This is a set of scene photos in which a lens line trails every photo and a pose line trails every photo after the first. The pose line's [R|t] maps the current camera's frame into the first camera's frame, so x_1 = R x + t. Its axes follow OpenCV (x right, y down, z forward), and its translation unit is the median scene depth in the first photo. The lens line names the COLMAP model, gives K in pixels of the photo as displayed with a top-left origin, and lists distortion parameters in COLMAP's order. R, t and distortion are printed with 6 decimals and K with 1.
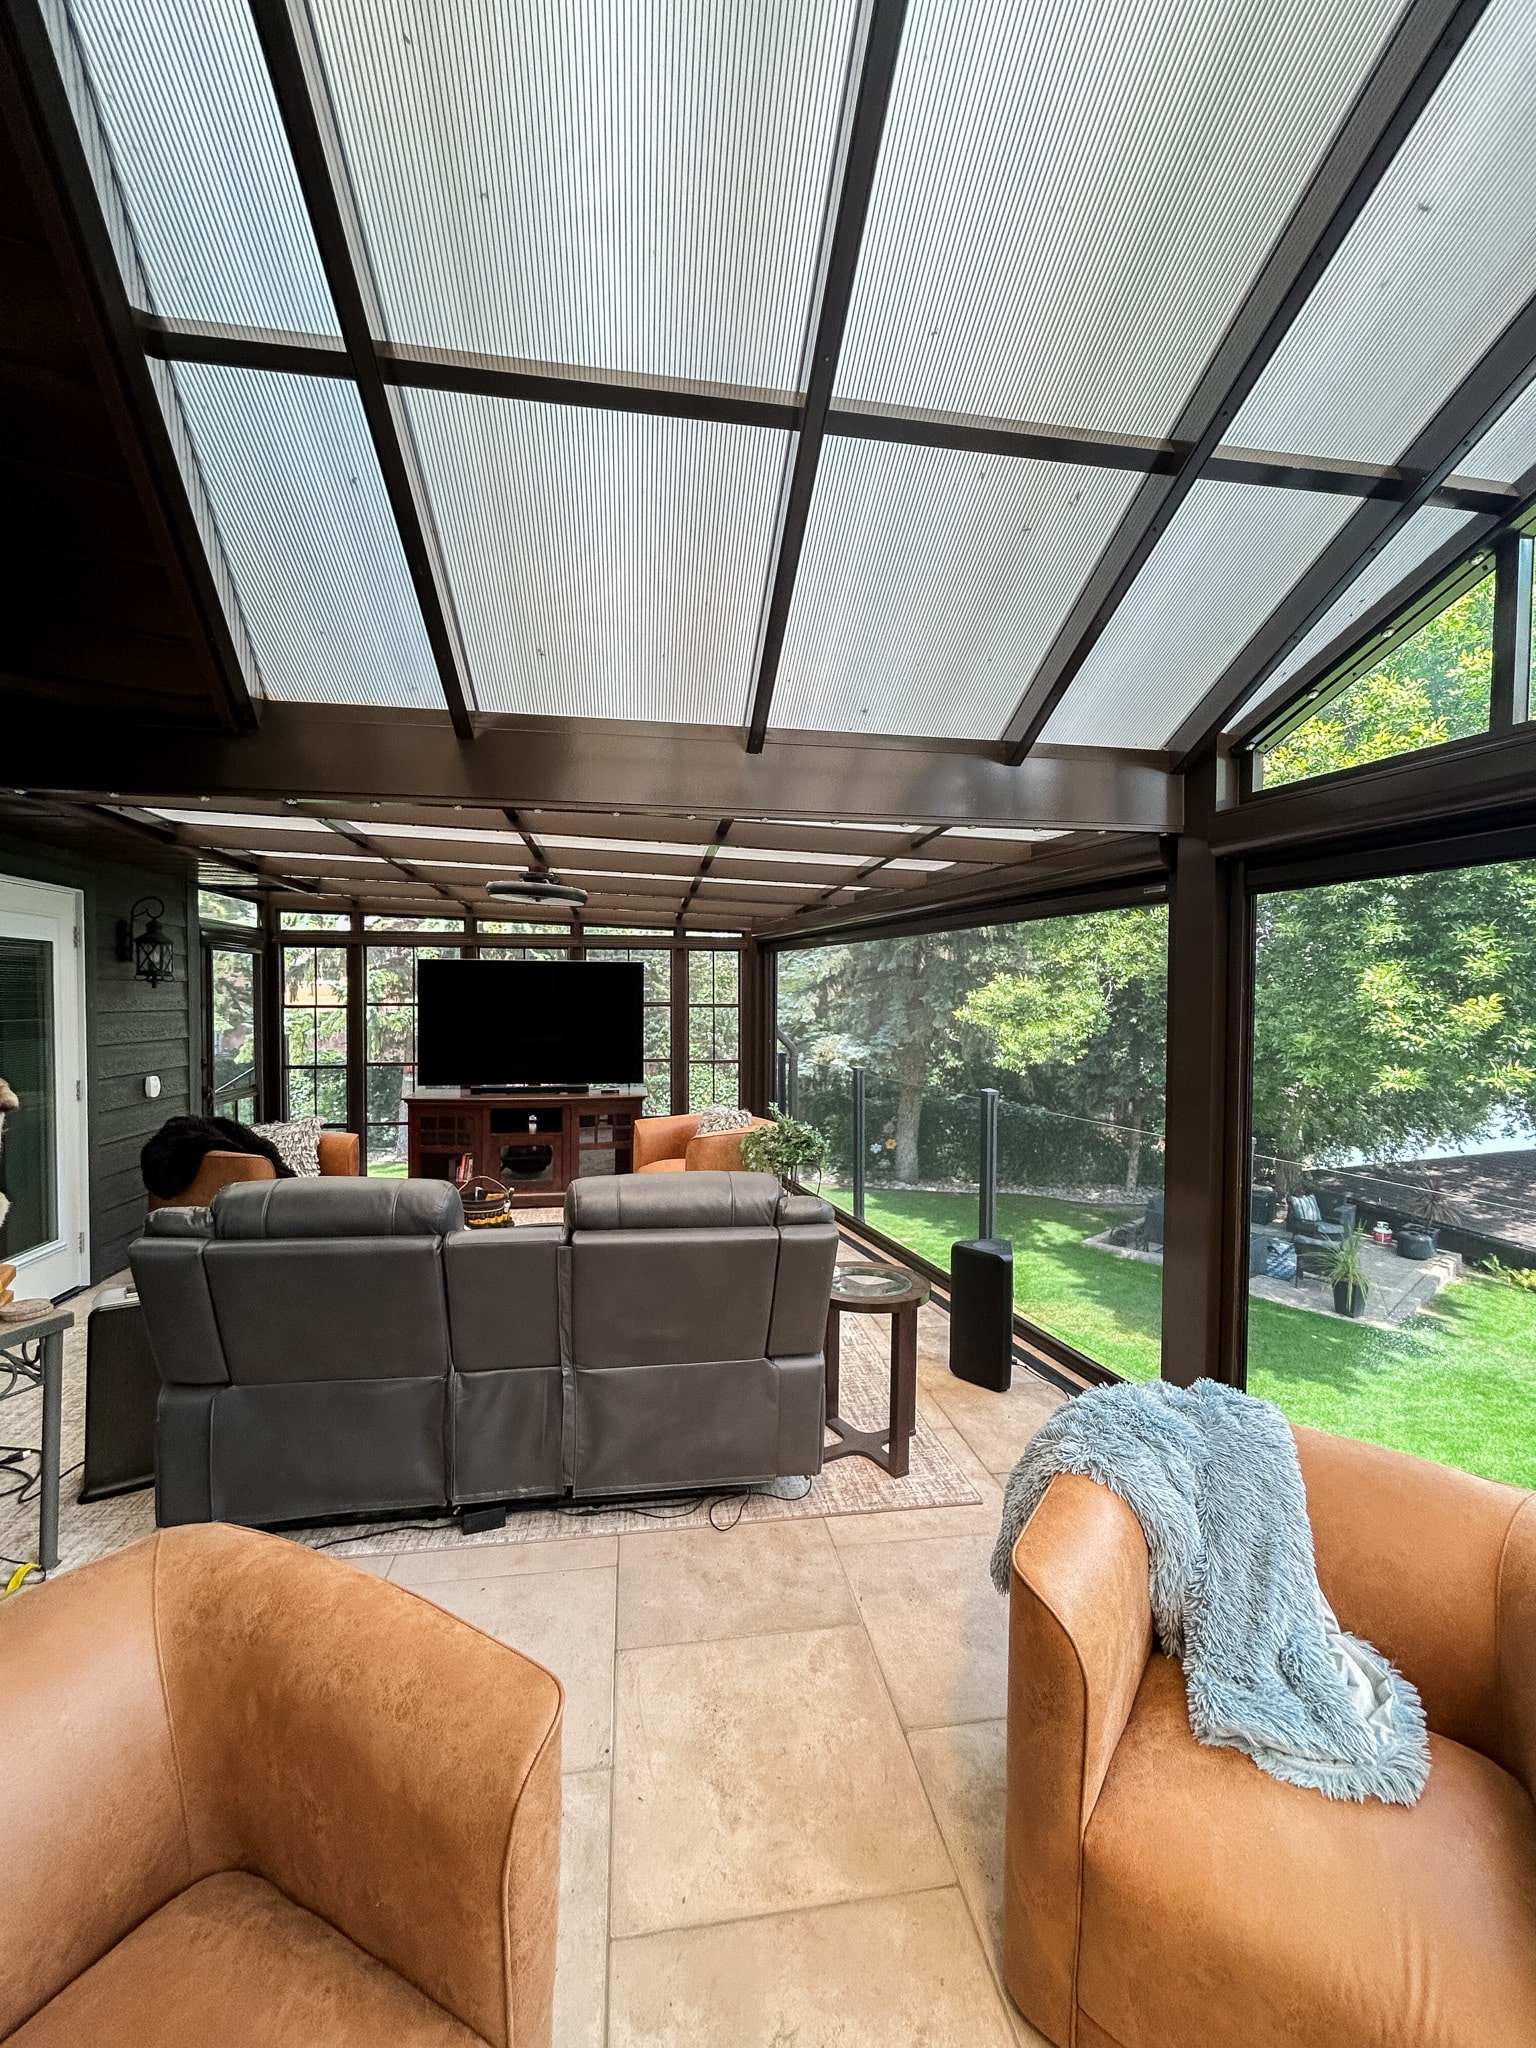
lens RADIAL K [[816.8, 0, 768.0], [0, 816.8, 1024.0], [0, 0, 1]] dist [0.012612, -0.005045]
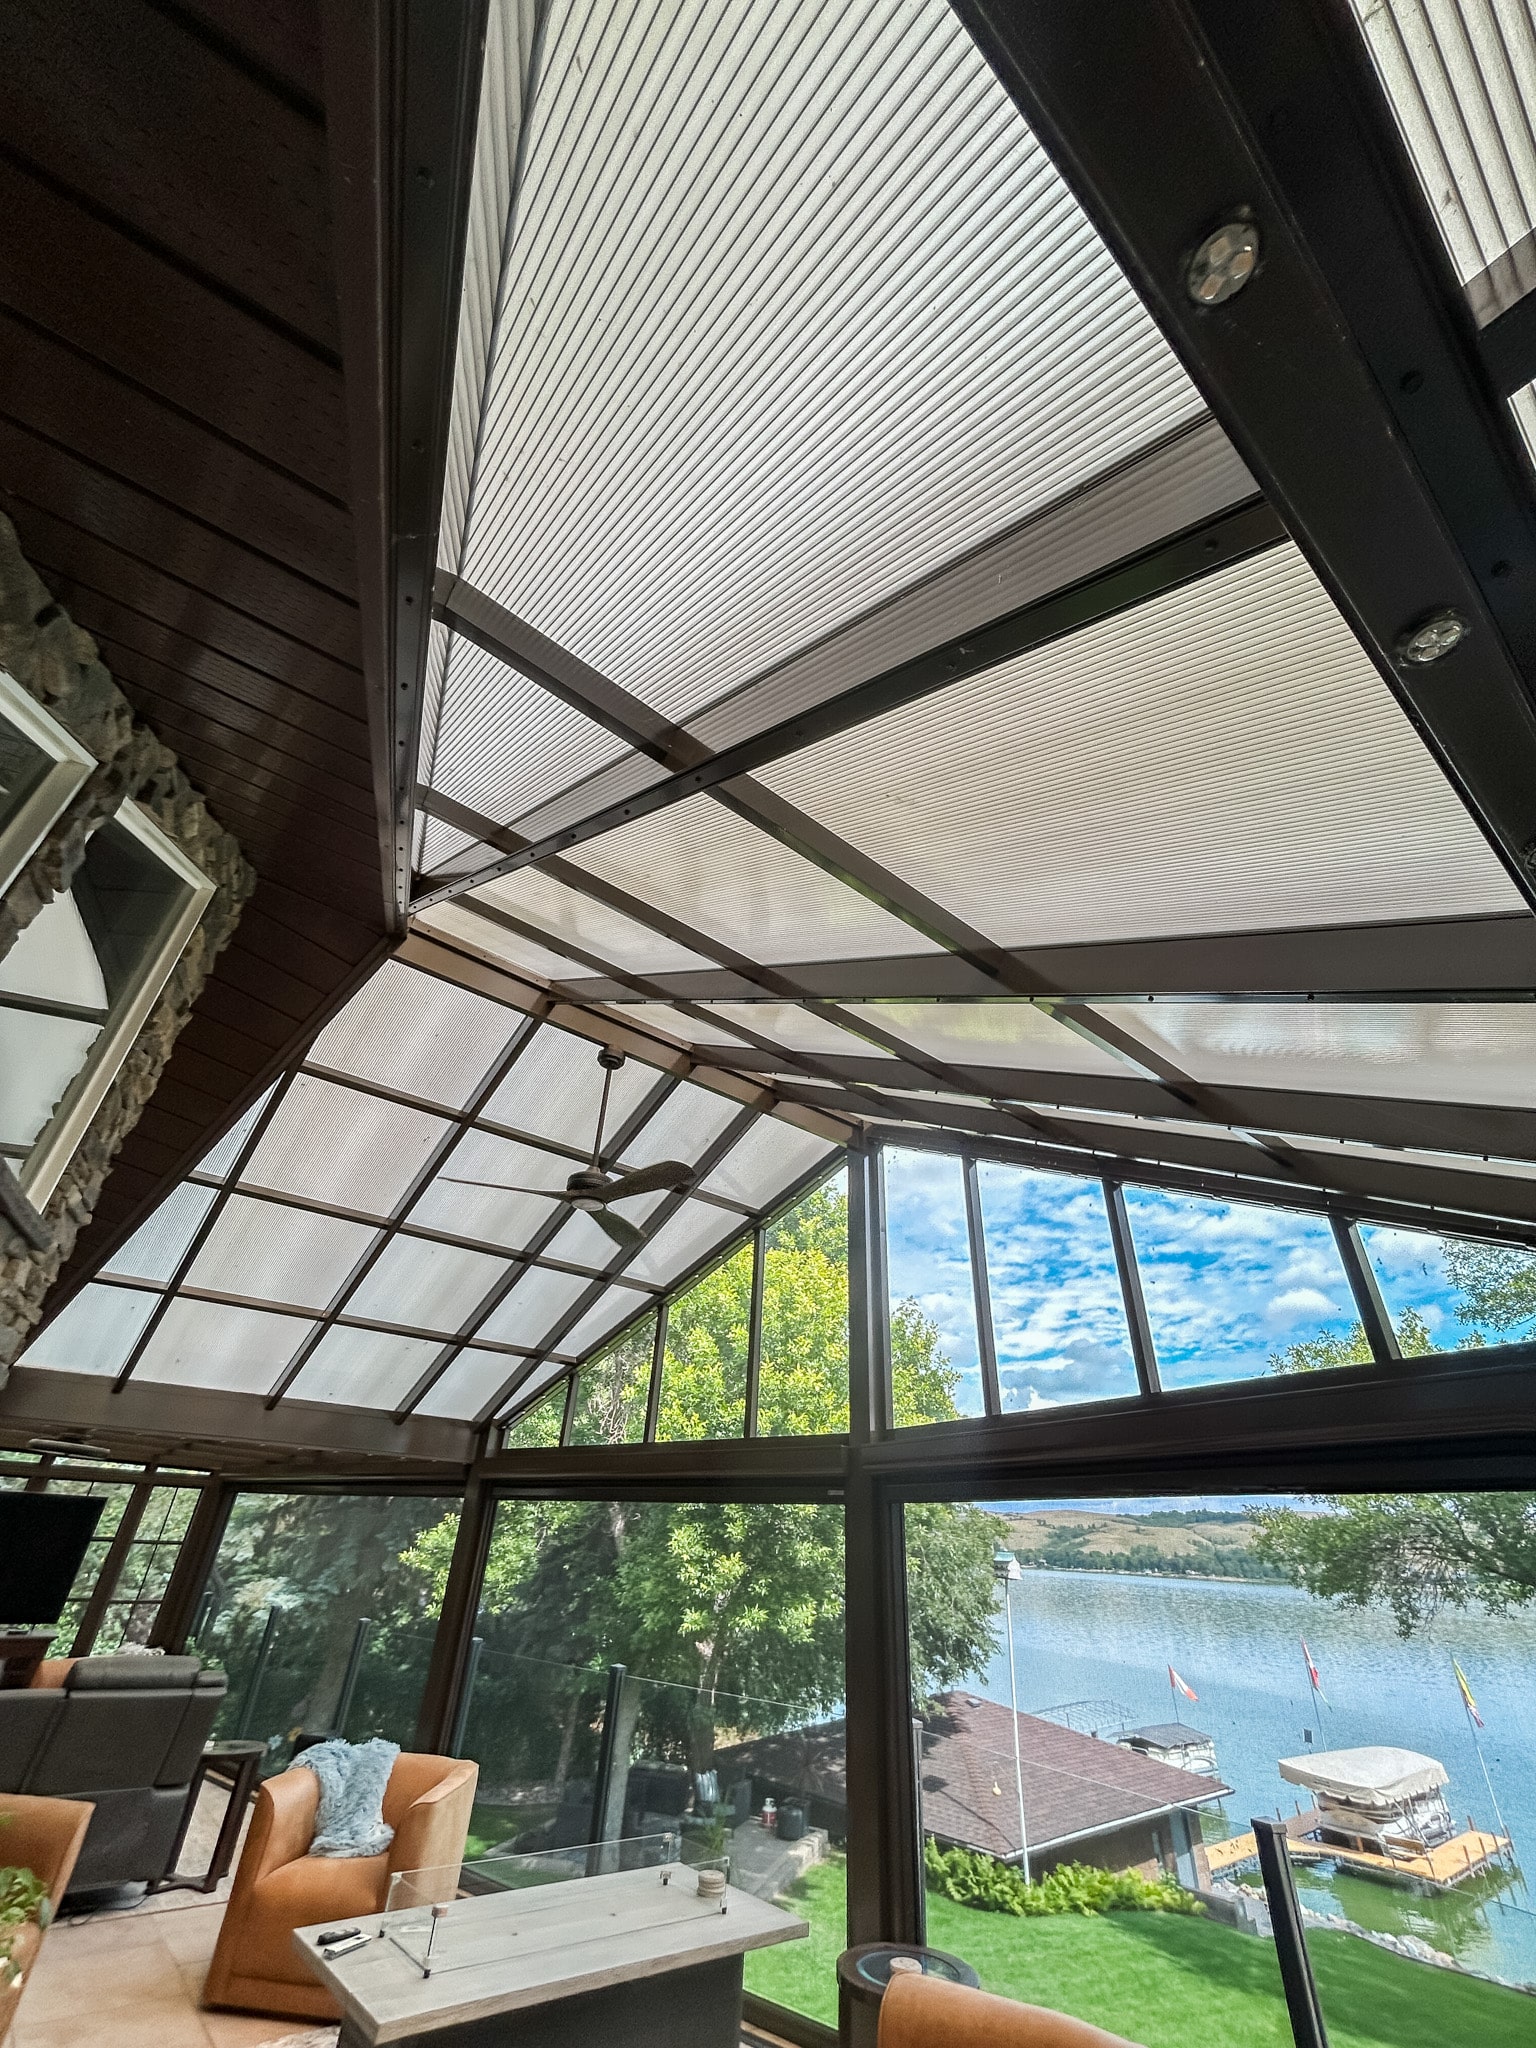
lens RADIAL K [[816.8, 0, 768.0], [0, 816.8, 1024.0], [0, 0, 1]] dist [0.012612, -0.005045]
pose [[0.855338, 0.303724, 0.419700, -0.023004], [-0.020810, 0.829611, -0.557954, 0.000004], [-0.517652, 0.468505, 0.715919, -0.356039]]
